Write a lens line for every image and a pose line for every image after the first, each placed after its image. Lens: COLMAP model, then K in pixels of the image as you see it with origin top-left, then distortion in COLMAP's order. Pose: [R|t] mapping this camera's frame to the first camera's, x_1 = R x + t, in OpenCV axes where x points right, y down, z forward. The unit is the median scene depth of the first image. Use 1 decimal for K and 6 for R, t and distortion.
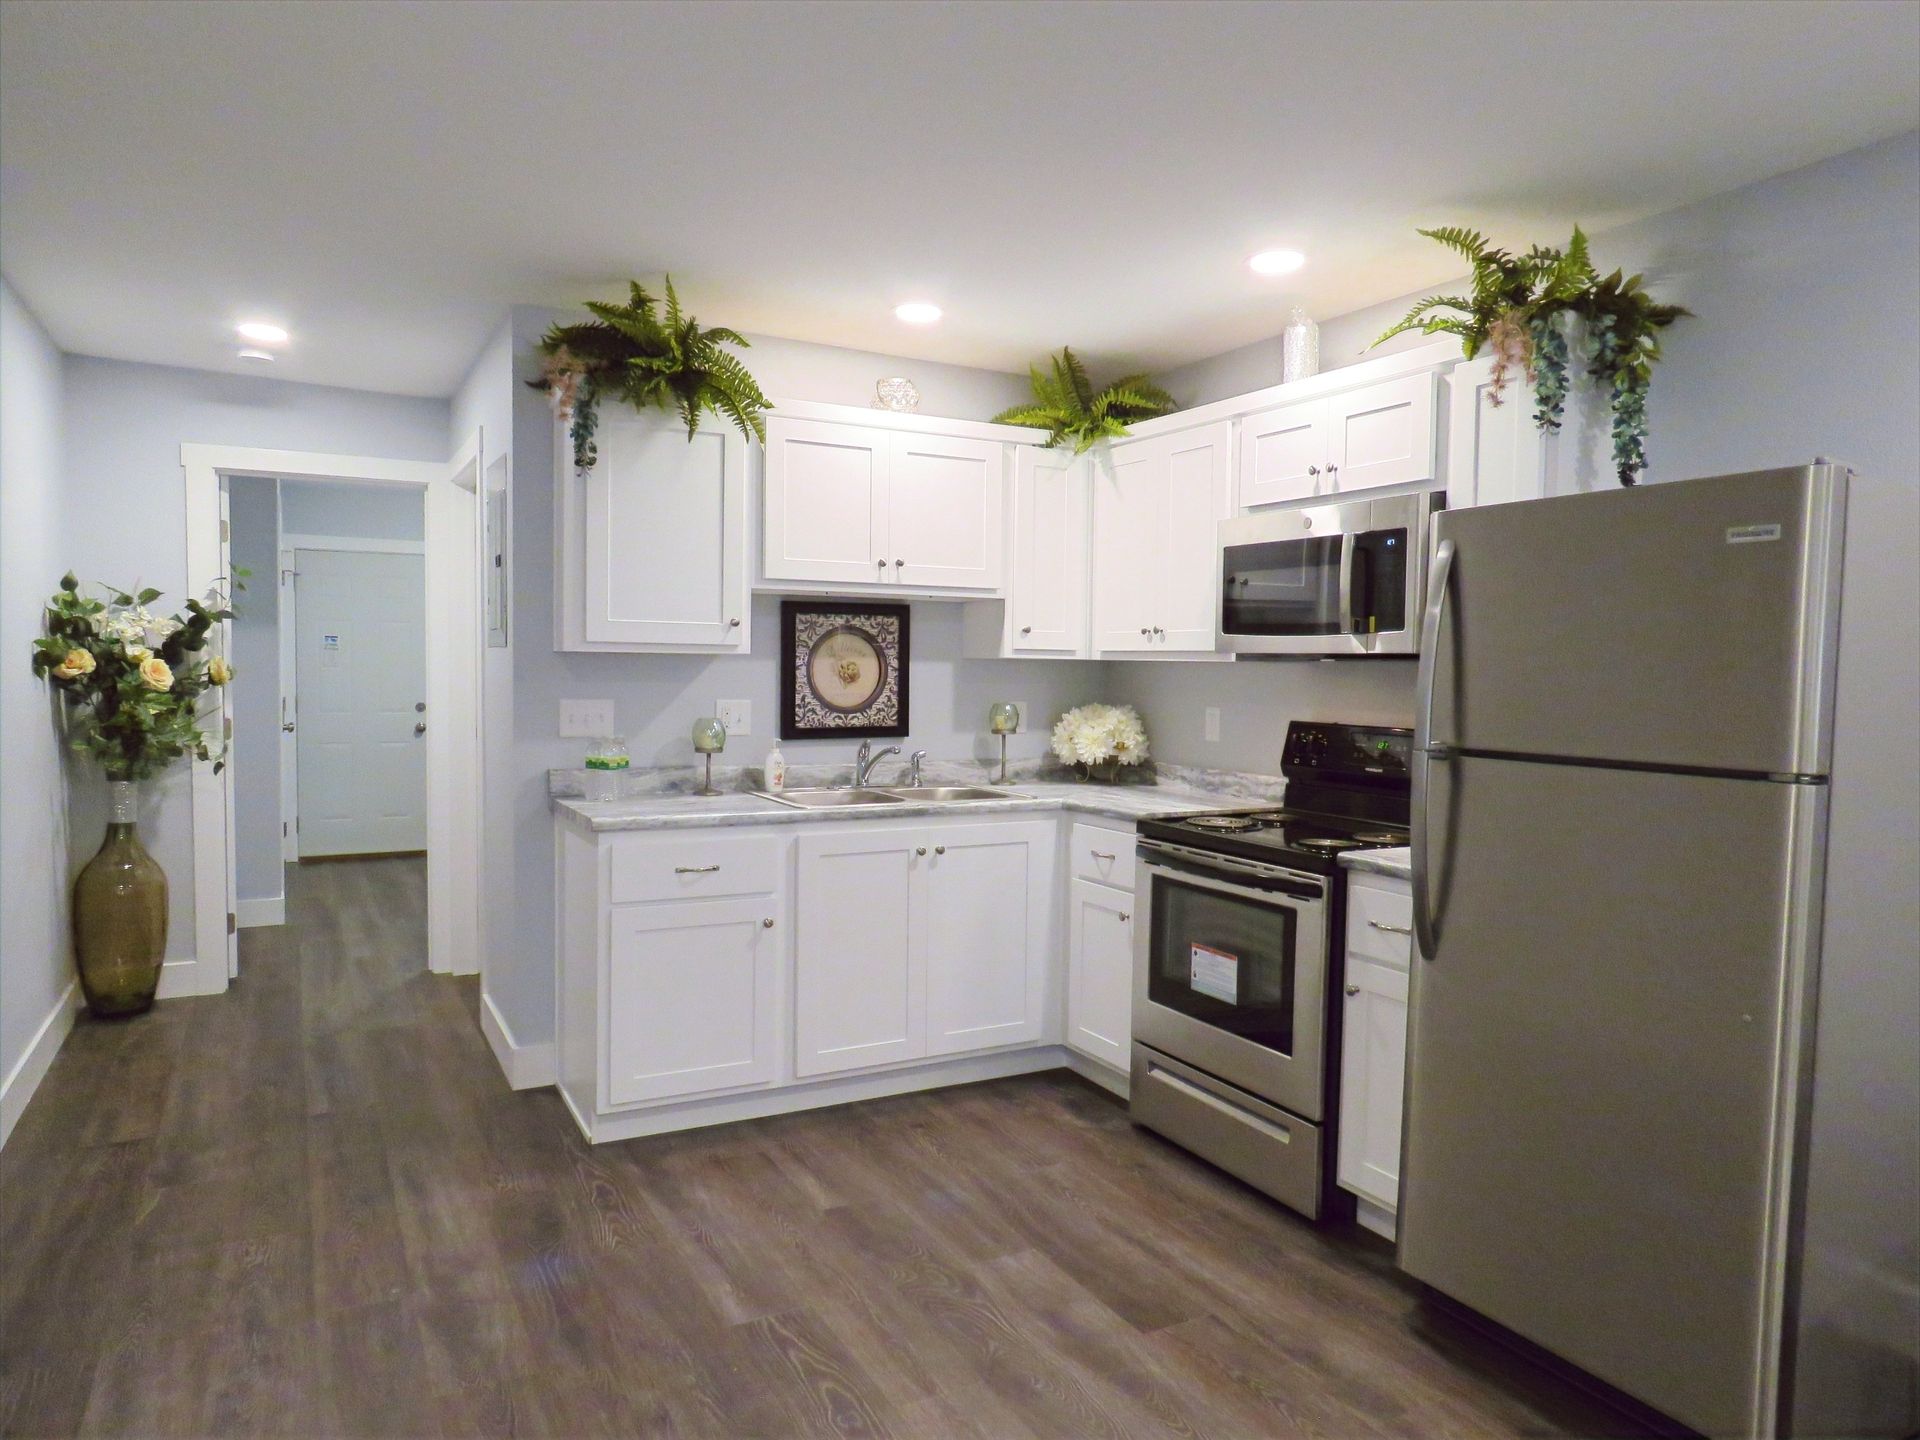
lens RADIAL K [[1227.6, 0, 959.5], [0, 1227.6, 723.3], [0, 0, 1]] dist [0.001429, -0.007659]
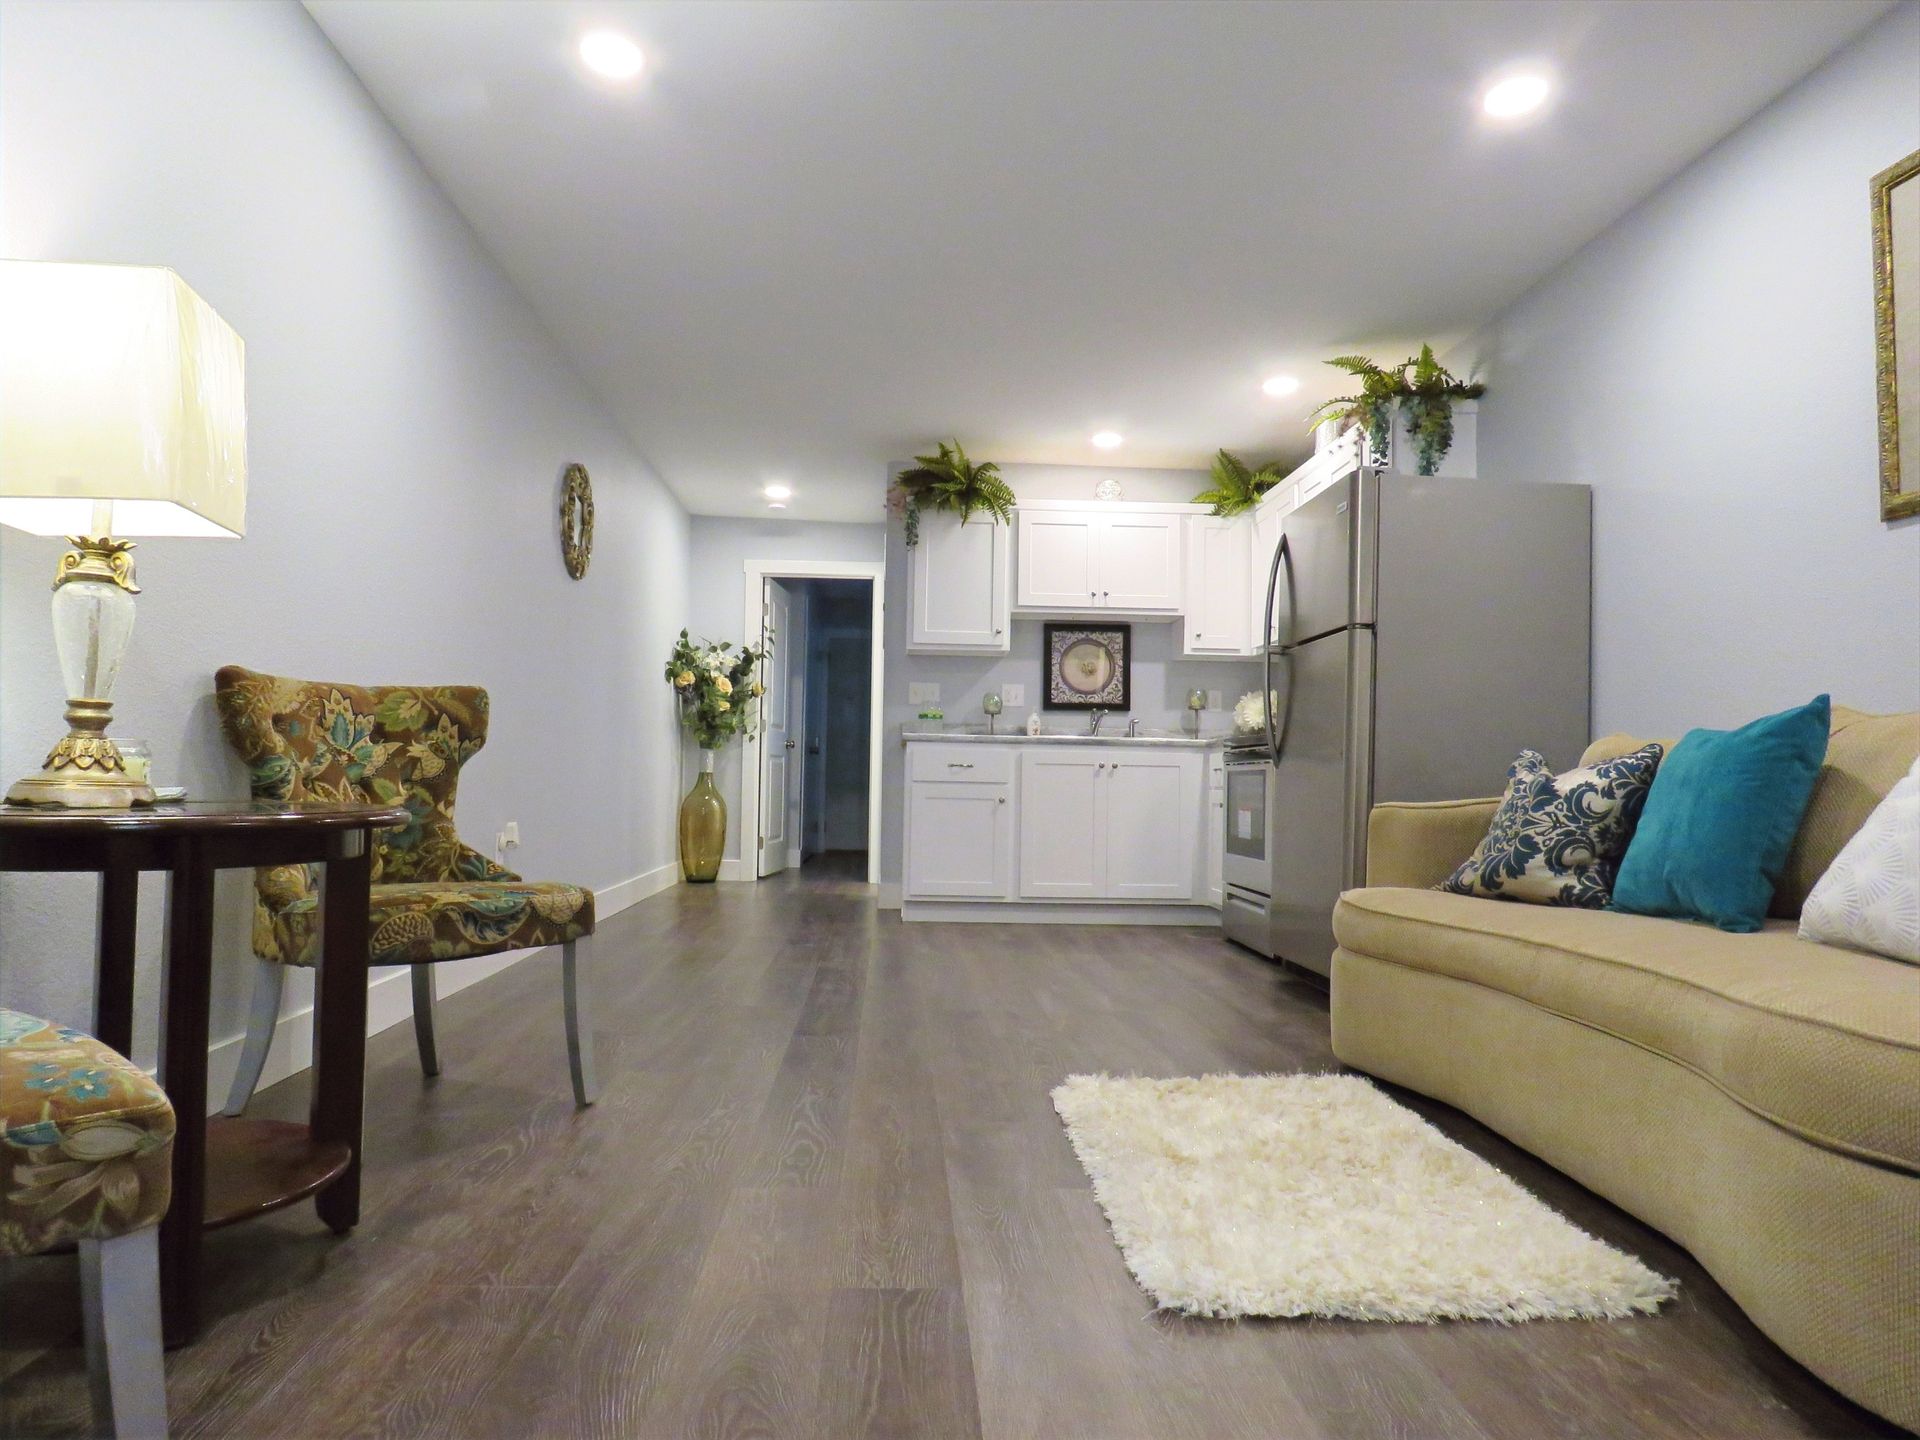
lens RADIAL K [[1227.6, 0, 959.0], [0, 1227.6, 724.3], [0, 0, 1]] dist [0.001429, -0.007659]
pose [[0.903196, -0.020957, -0.428717, 0.440259], [-0.023005, 0.995008, -0.097103, 0.189402], [0.428612, 0.097566, 0.898205, -0.477167]]
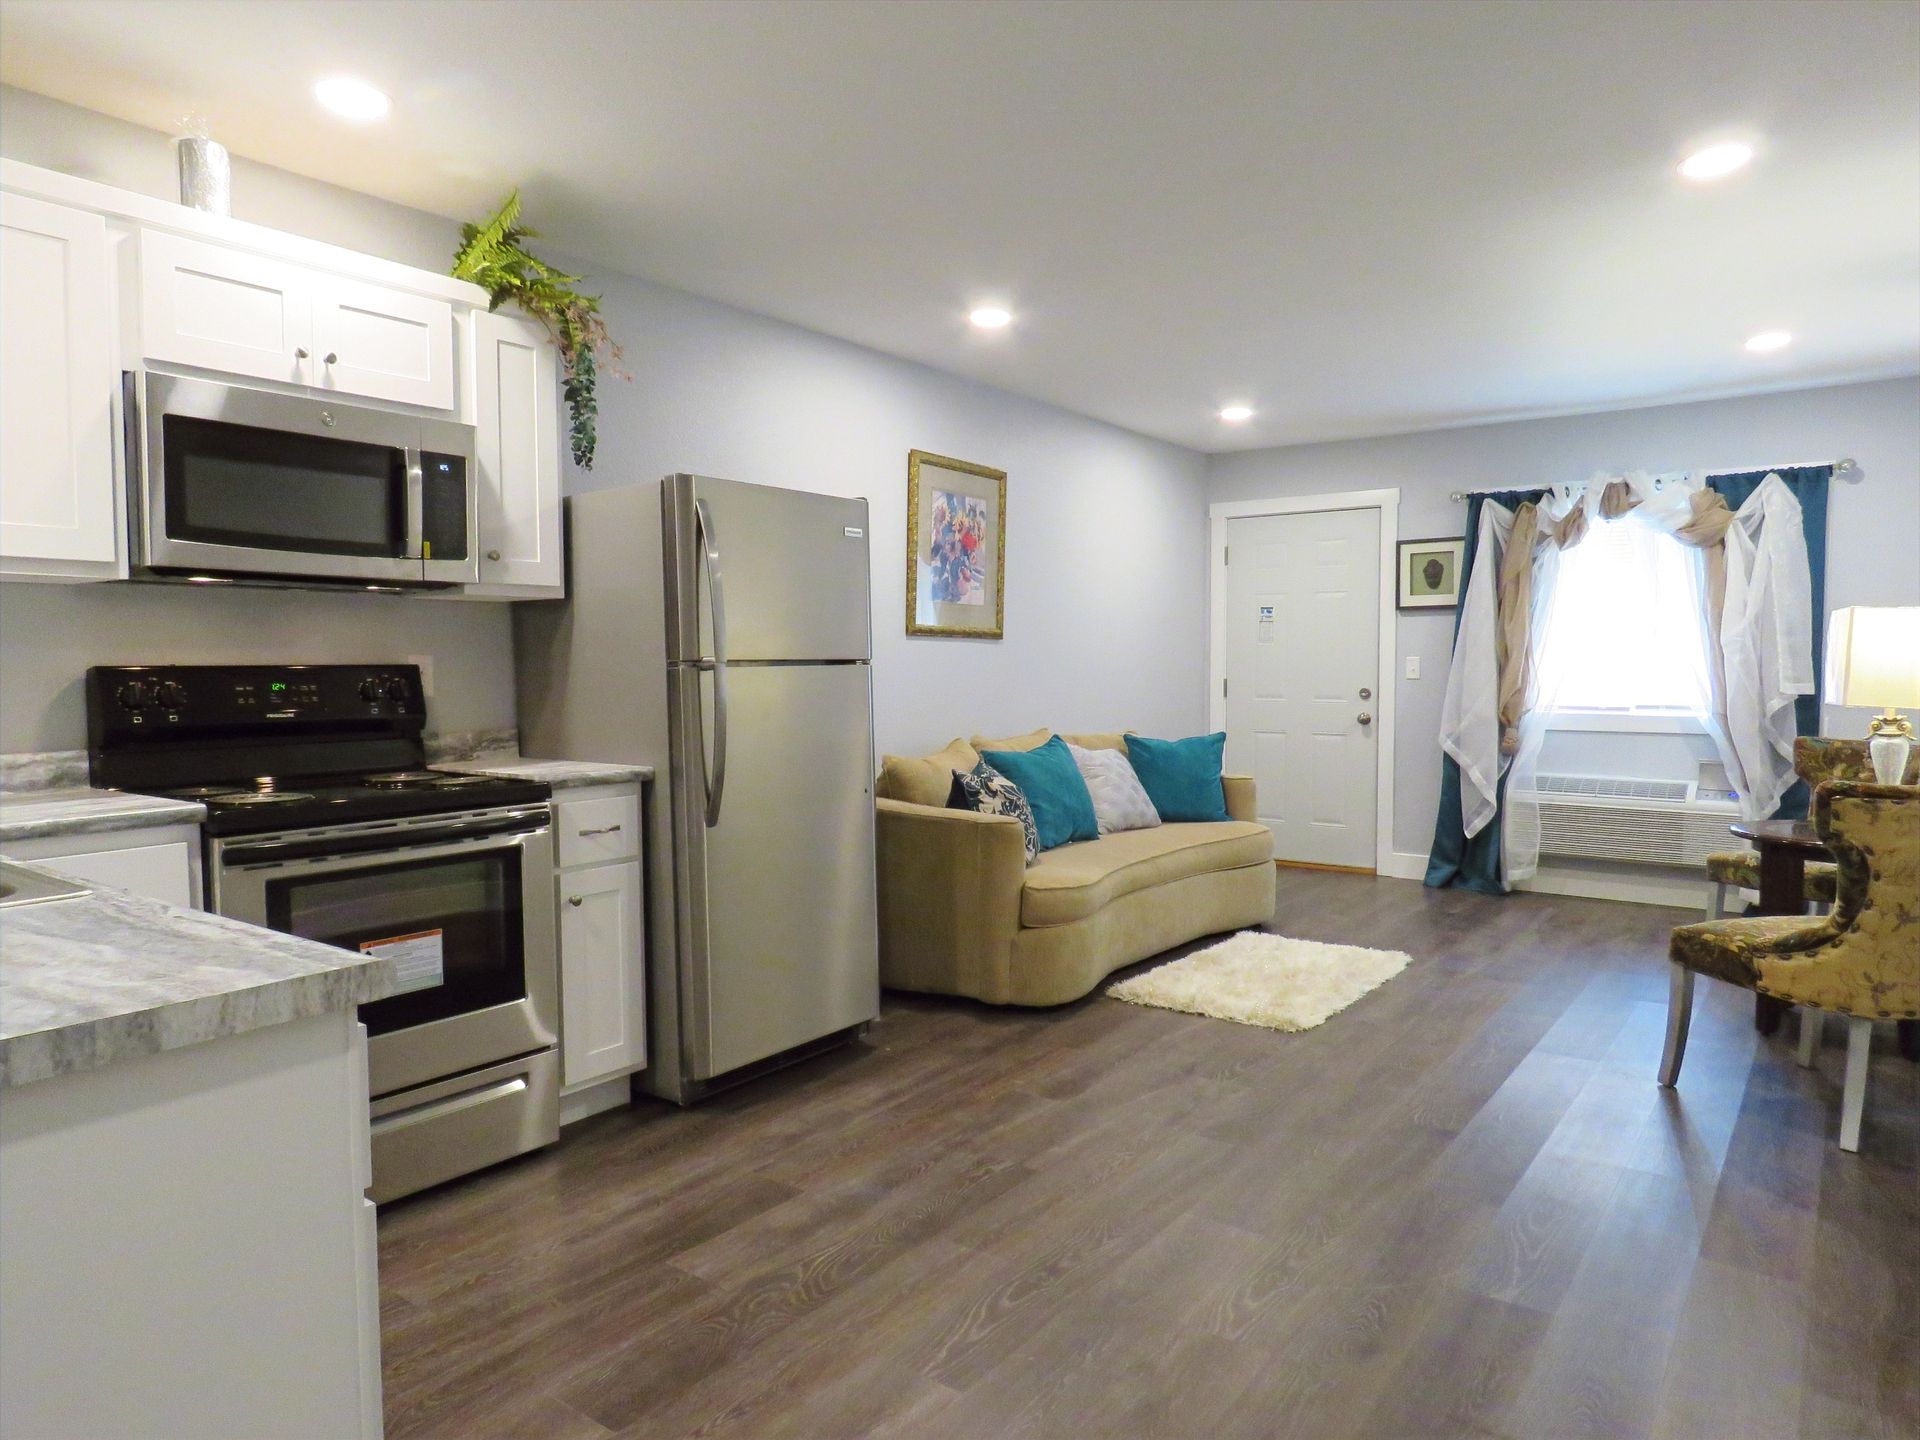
lens RADIAL K [[1227.6, 0, 956.9], [0, 1227.6, 722.2], [0, 0, 1]] dist [0.001429, -0.007659]
pose [[-0.424173, -0.051338, 0.904125, -0.541888], [0.047694, 0.995740, 0.078916, -0.002696], [-0.904324, 0.076595, -0.419918, 0.799128]]
